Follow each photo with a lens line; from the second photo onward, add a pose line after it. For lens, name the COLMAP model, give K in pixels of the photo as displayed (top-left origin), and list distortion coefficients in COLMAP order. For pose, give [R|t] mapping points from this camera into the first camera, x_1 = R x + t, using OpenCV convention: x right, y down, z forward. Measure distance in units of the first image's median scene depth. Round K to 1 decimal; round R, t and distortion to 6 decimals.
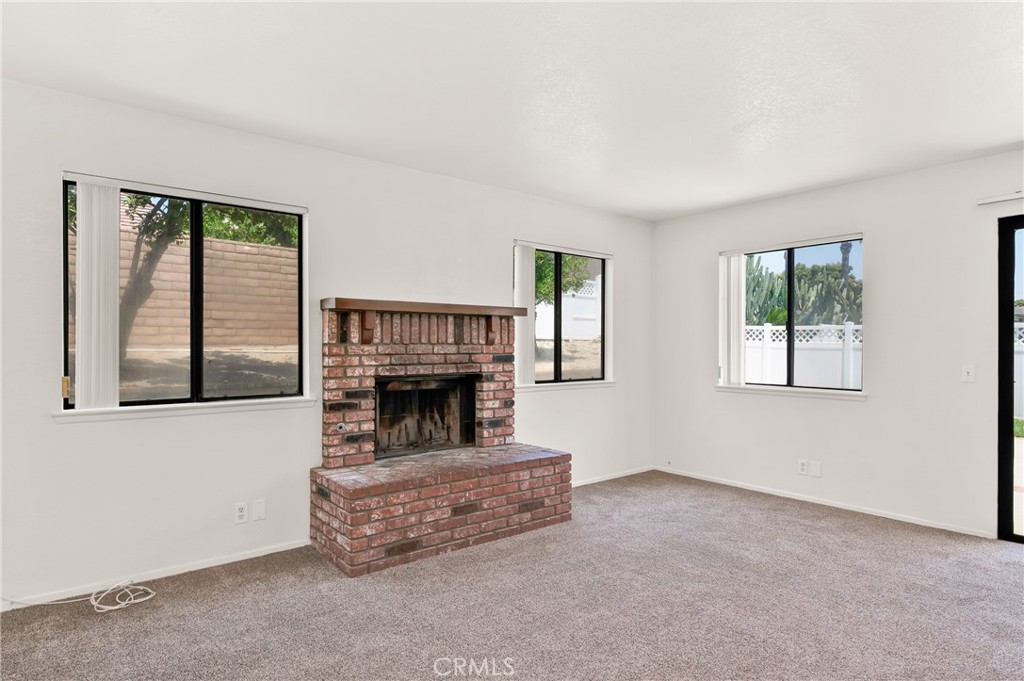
lens RADIAL K [[574.6, 0, 514.7], [0, 574.6, 345.7], [0, 0, 1]] dist [-0.000106, -0.000007]
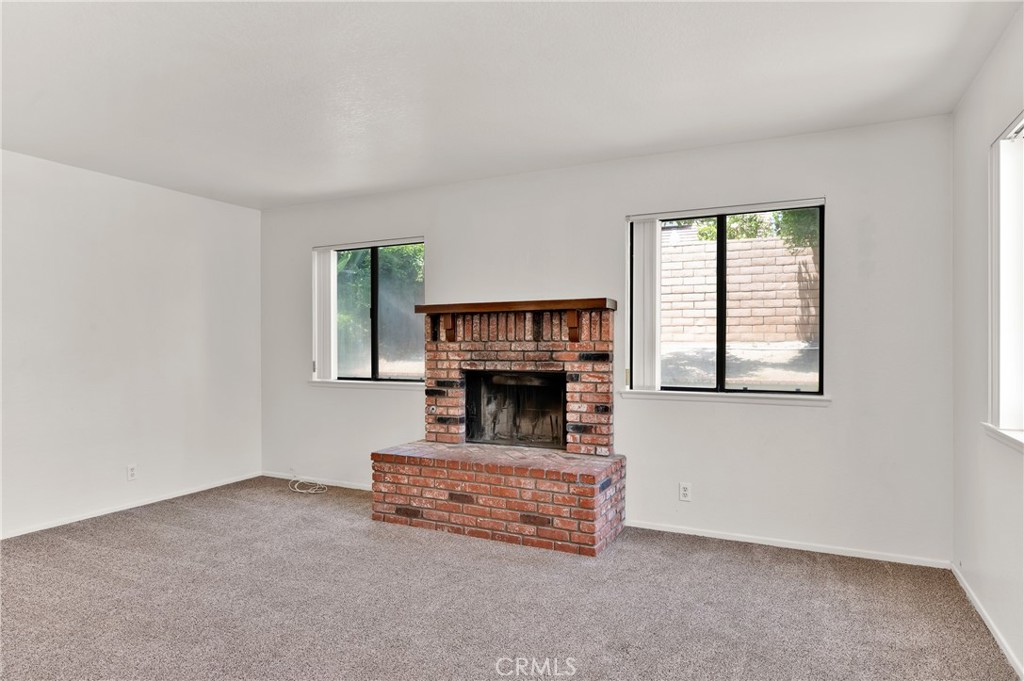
lens RADIAL K [[600.8, 0, 512.0], [0, 600.8, 340.5], [0, 0, 1]] dist [-0.000970, 0.000029]
pose [[0.408725, -0.006610, -0.912634, 0.858943], [0.003611, 0.999978, -0.005626, 0.001905], [0.912650, -0.000996, 0.408740, 0.568030]]
